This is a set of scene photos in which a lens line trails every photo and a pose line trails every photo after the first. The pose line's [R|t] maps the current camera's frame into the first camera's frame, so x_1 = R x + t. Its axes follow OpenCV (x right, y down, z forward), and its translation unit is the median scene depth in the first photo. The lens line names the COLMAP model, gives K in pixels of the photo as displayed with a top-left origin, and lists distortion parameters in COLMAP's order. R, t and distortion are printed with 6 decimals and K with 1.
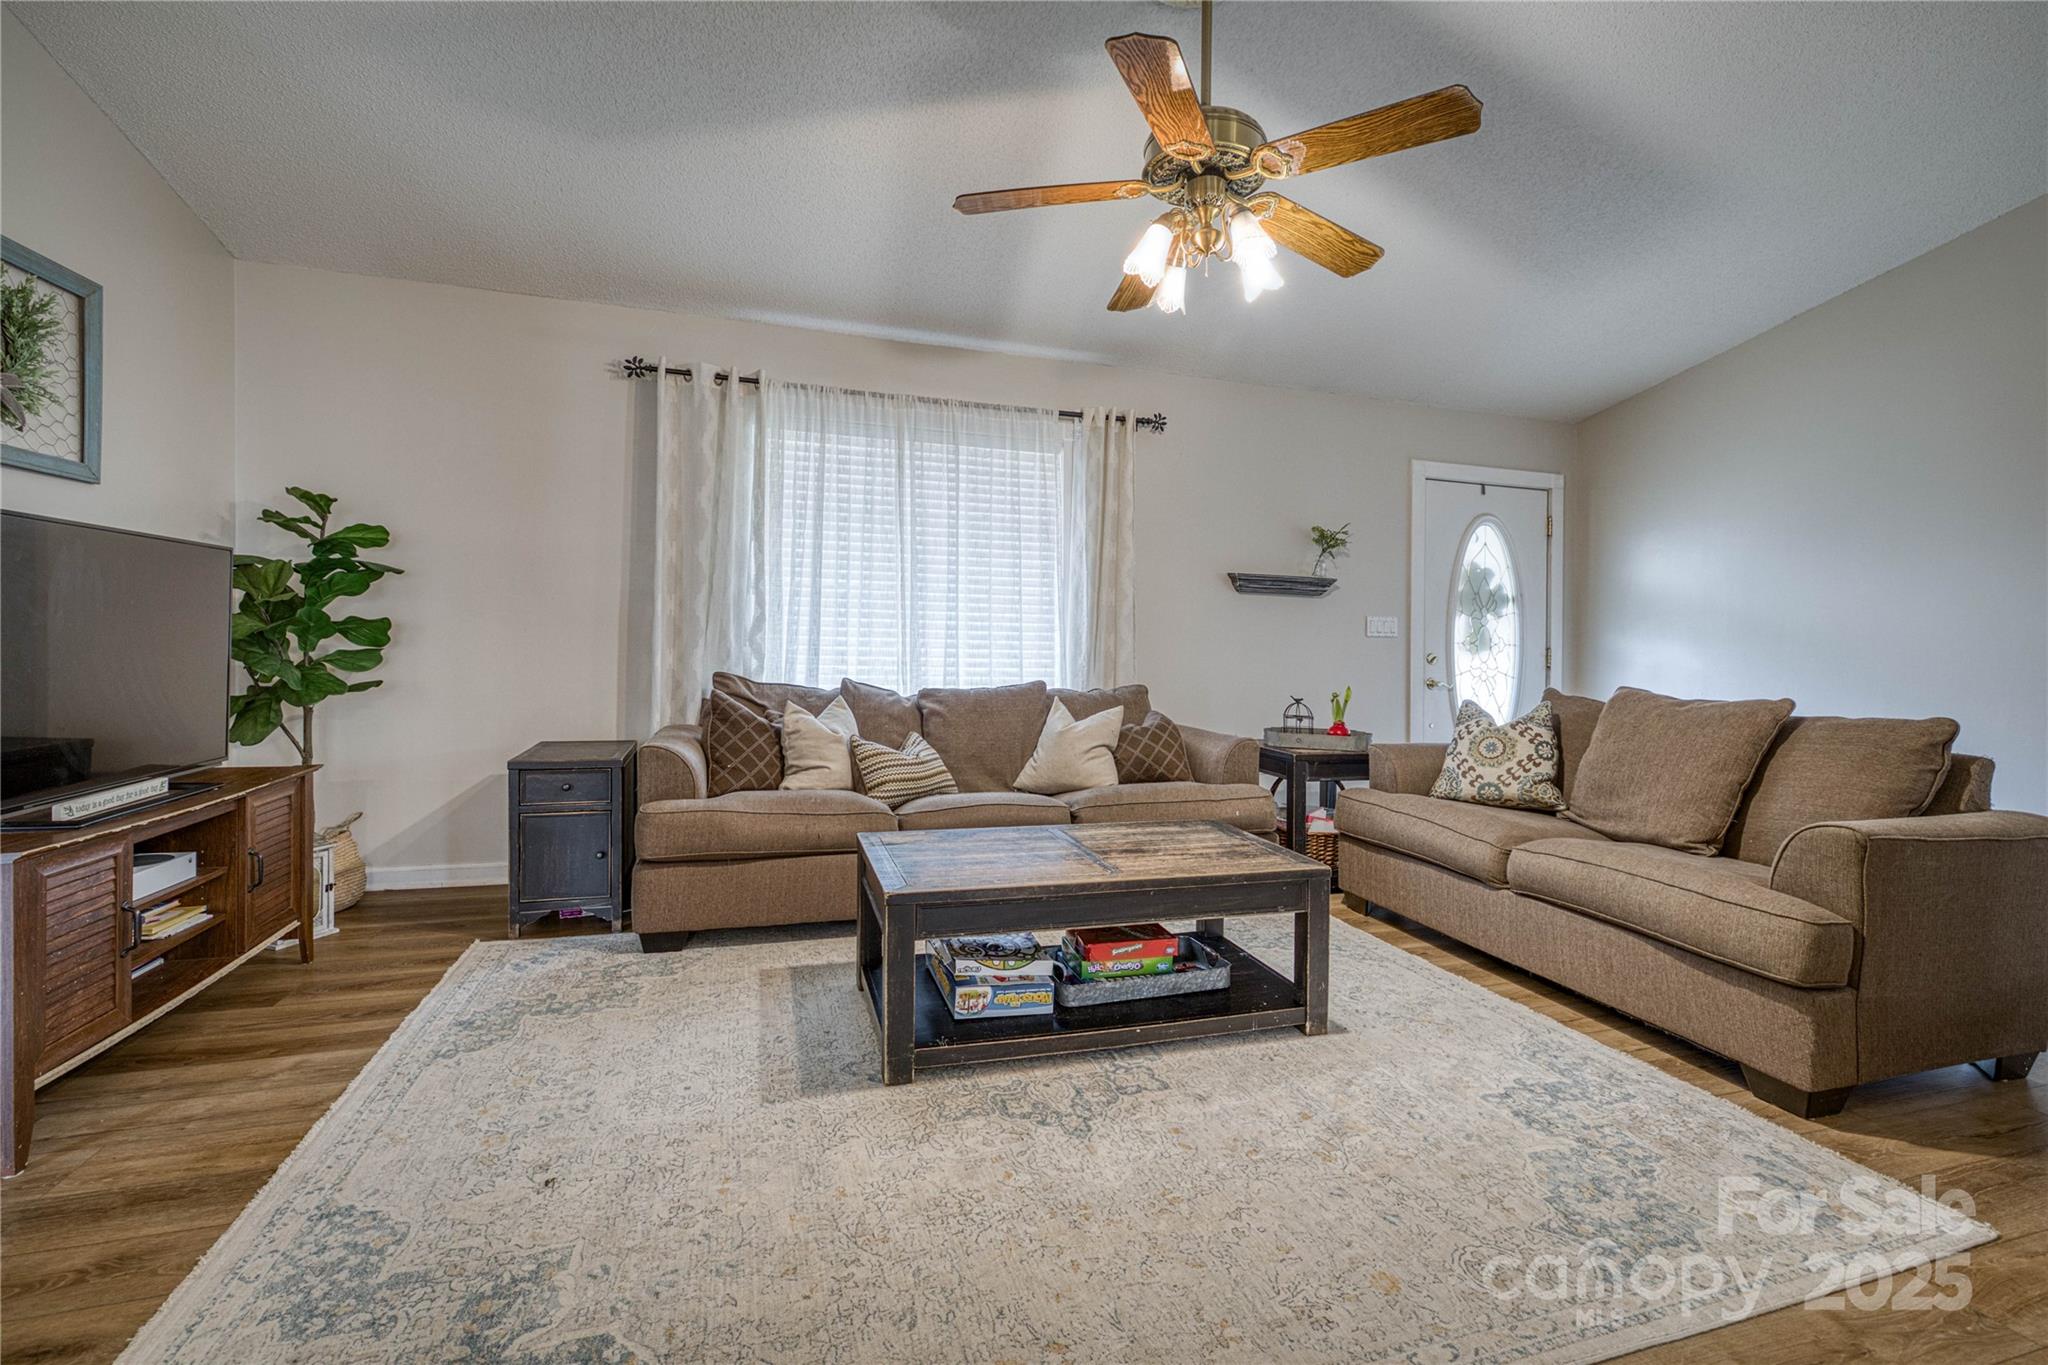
lens RADIAL K [[888.6, 0, 1026.4], [0, 888.6, 661.4], [0, 0, 1]] dist [-0.000559, -0.000464]
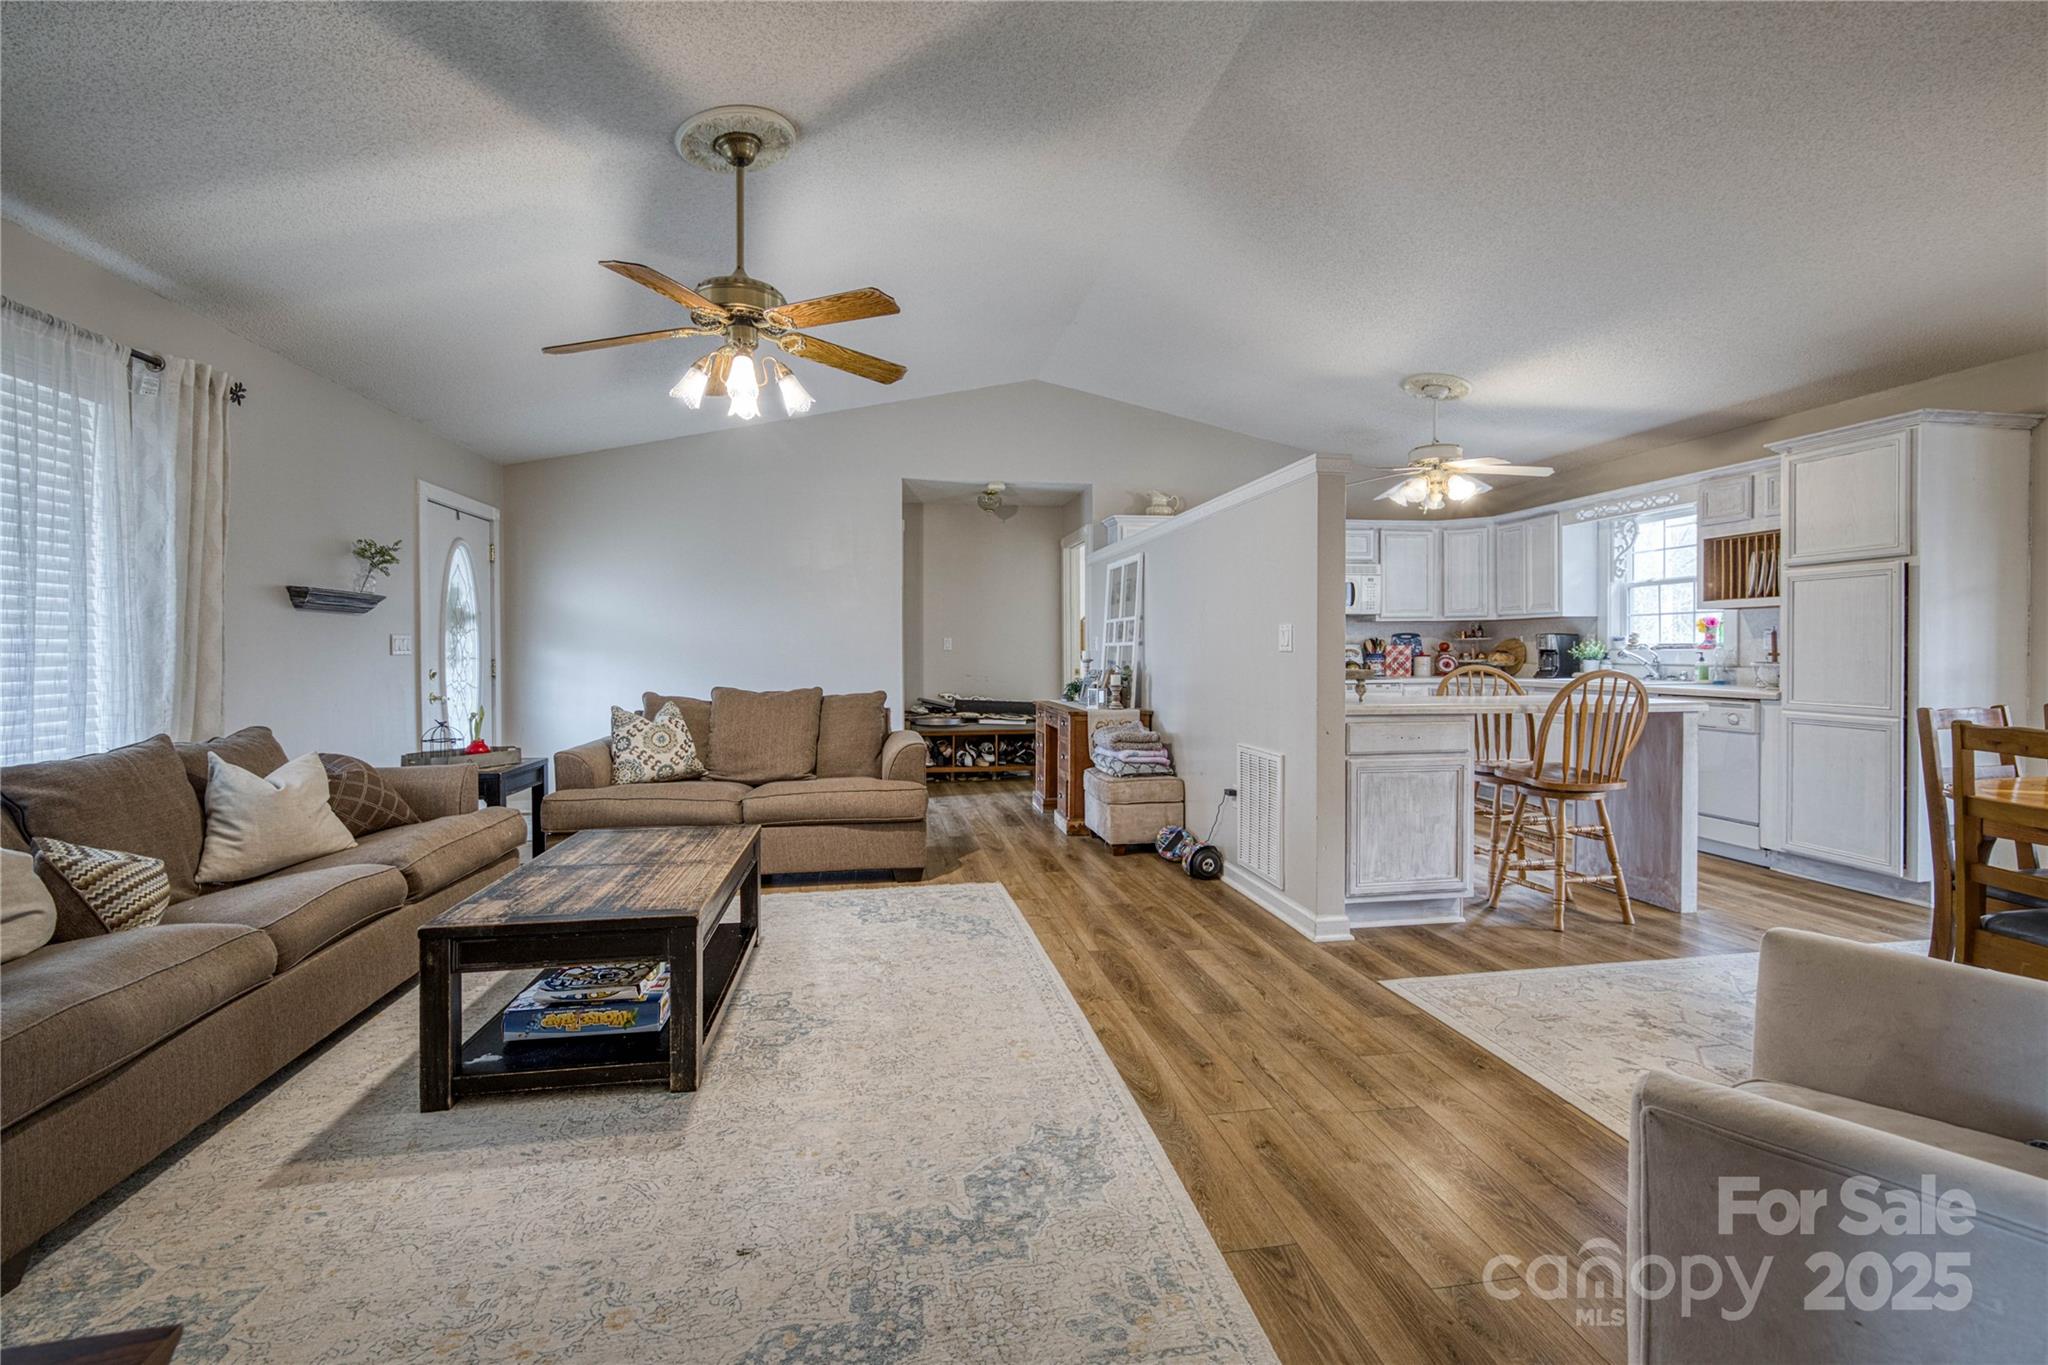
lens RADIAL K [[888.6, 0, 1028.9], [0, 888.6, 661.2], [0, 0, 1]] dist [-0.000559, -0.000464]
pose [[0.138262, -0.036256, 0.989732, -0.781659], [0.033192, 0.998938, 0.031957, -0.047521], [-0.989839, 0.028433, 0.139319, 0.287976]]
